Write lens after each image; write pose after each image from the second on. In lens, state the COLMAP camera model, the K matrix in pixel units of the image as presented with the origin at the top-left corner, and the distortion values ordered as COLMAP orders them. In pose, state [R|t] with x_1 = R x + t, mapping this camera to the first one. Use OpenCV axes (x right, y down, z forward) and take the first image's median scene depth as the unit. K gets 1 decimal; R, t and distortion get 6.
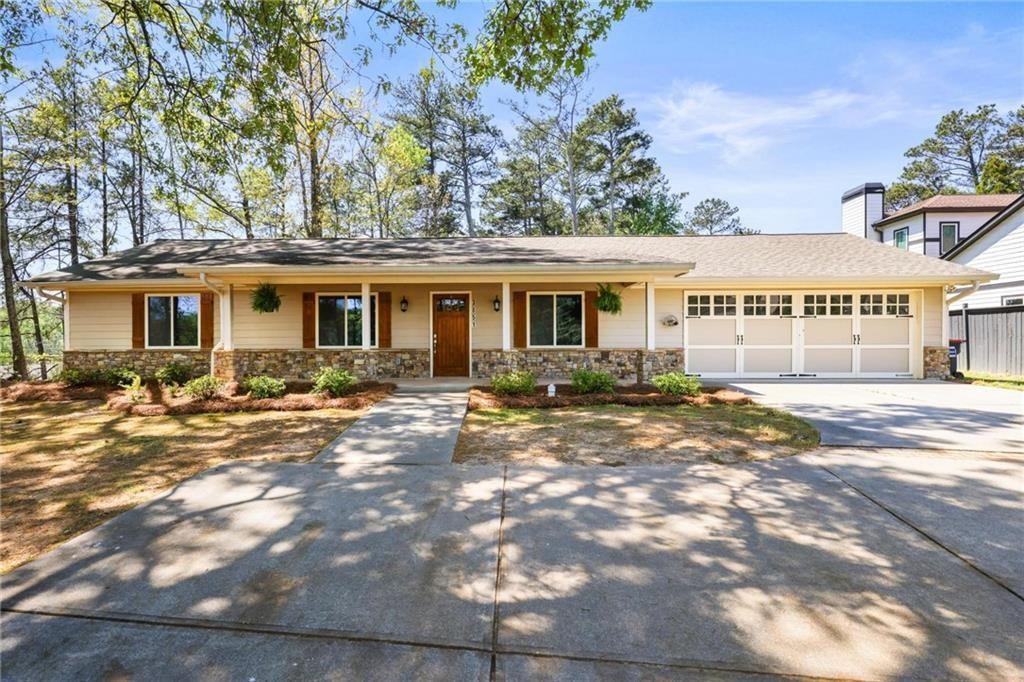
lens RADIAL K [[462.1, 0, 510.9], [0, 462.1, 338.6], [0, 0, 1]] dist [-0.000883, -0.001513]
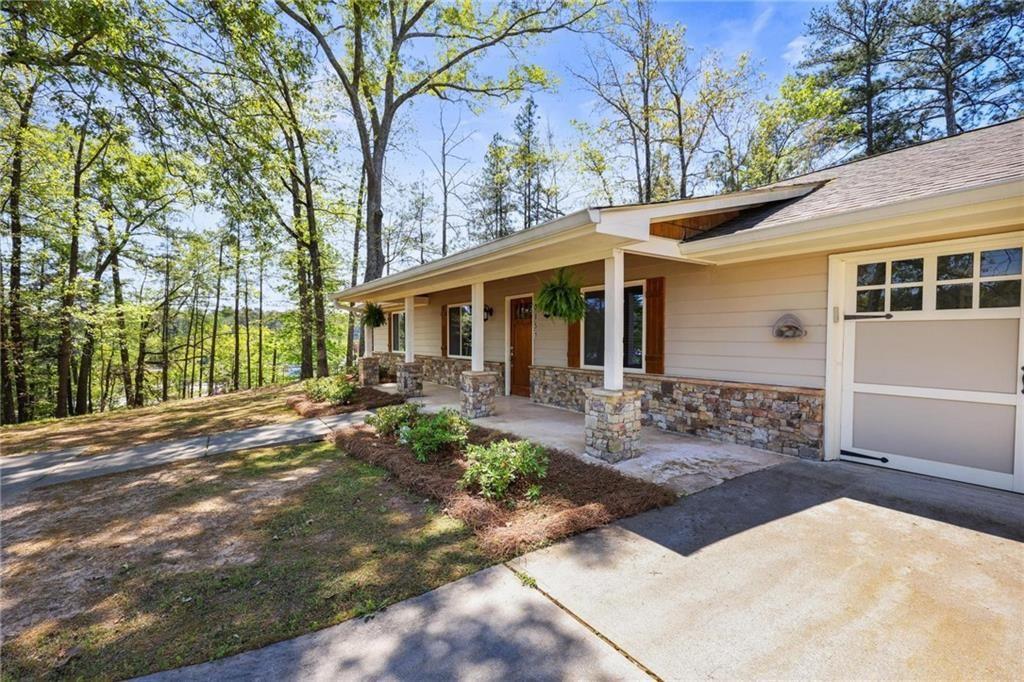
lens RADIAL K [[462.1, 0, 508.7], [0, 462.1, 347.8], [0, 0, 1]] dist [-0.000883, -0.001513]
pose [[0.583065, 0.021839, -0.812132, 0.546136], [-0.020189, 0.999719, 0.012389, -0.017284], [0.812174, 0.009173, 0.583342, 0.504717]]
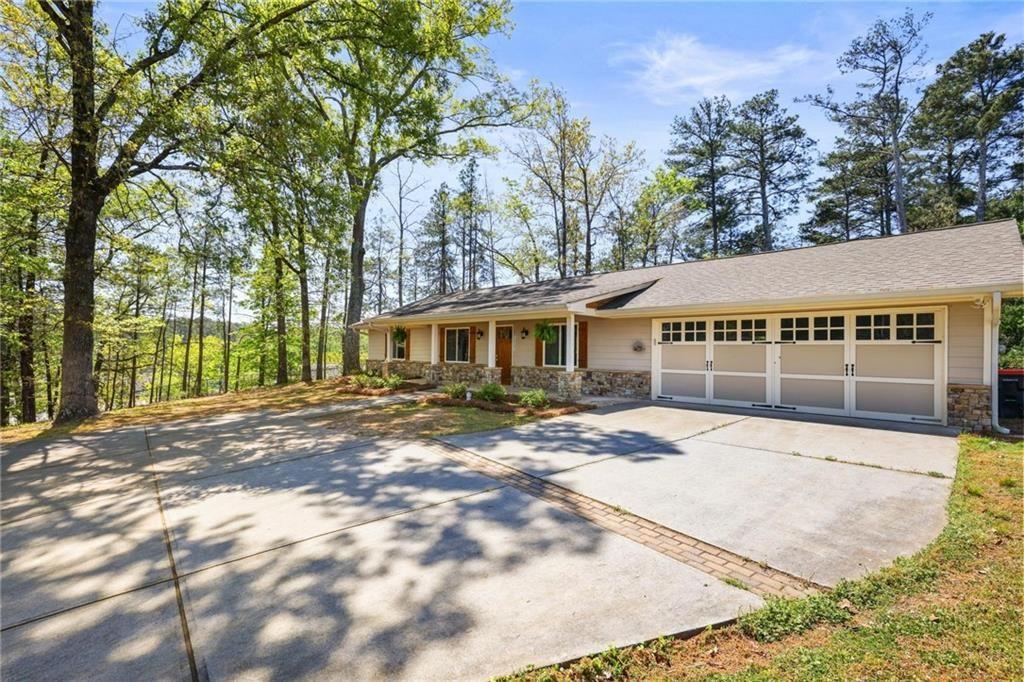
lens RADIAL K [[462.1, 0, 514.7], [0, 462.1, 338.4], [0, 0, 1]] dist [-0.000883, -0.001513]
pose [[0.741145, -0.006716, -0.671312, 0.857306], [-0.028891, 0.998705, -0.041887, -0.002282], [0.670723, 0.050439, 0.739991, -0.019681]]
